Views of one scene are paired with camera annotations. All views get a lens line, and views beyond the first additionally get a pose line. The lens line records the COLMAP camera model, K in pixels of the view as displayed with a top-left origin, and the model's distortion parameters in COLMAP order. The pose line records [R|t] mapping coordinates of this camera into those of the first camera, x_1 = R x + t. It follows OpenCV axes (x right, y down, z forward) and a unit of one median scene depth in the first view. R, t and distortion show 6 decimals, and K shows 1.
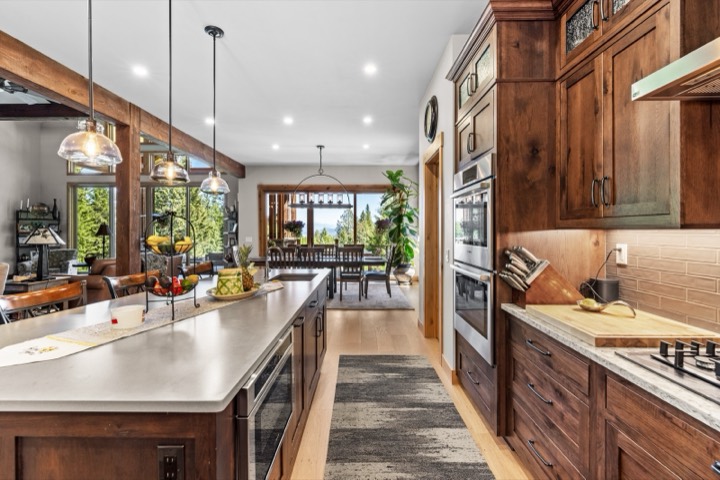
lens RADIAL K [[314.7, 0, 359.4], [0, 314.7, 230.9], [0, 0, 1]] dist [0.002222, -0.000718]
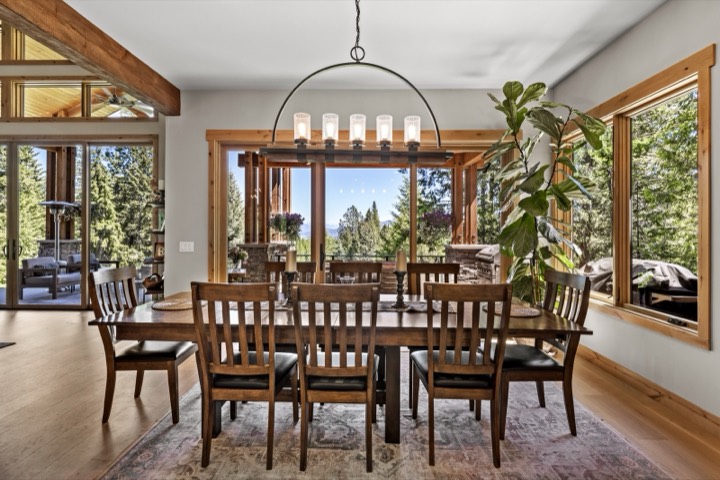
lens RADIAL K [[339.0, 0, 358.8], [0, 339.0, 222.1], [0, 0, 1]] dist [0.003100, 0.000338]
pose [[0.999965, 0.005824, -0.006055, -0.128078], [-0.005997, 0.999560, -0.029037, 0.005226], [0.005883, 0.029072, 0.999560, 0.685754]]
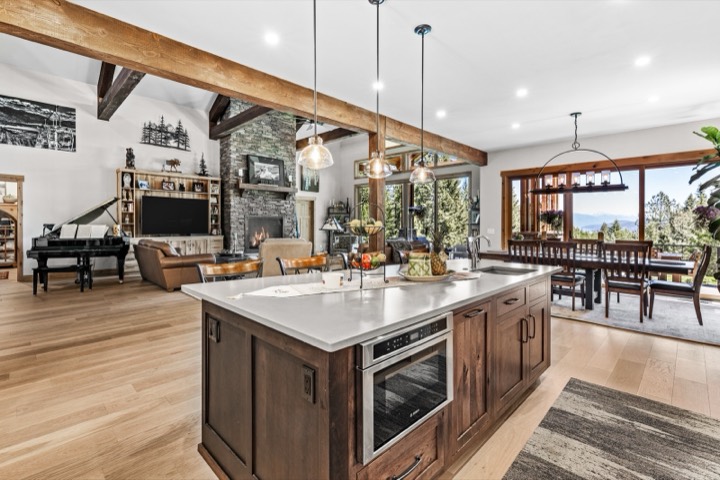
lens RADIAL K [[335.8, 0, 355.6], [0, 335.8, 226.3], [0, 0, 1]] dist [0.002087, 0.000813]
pose [[0.712686, 0.010453, -0.701406, 0.081042], [-0.005764, 0.999942, 0.009046, 0.008382], [0.701460, -0.002404, 0.712705, 0.017287]]
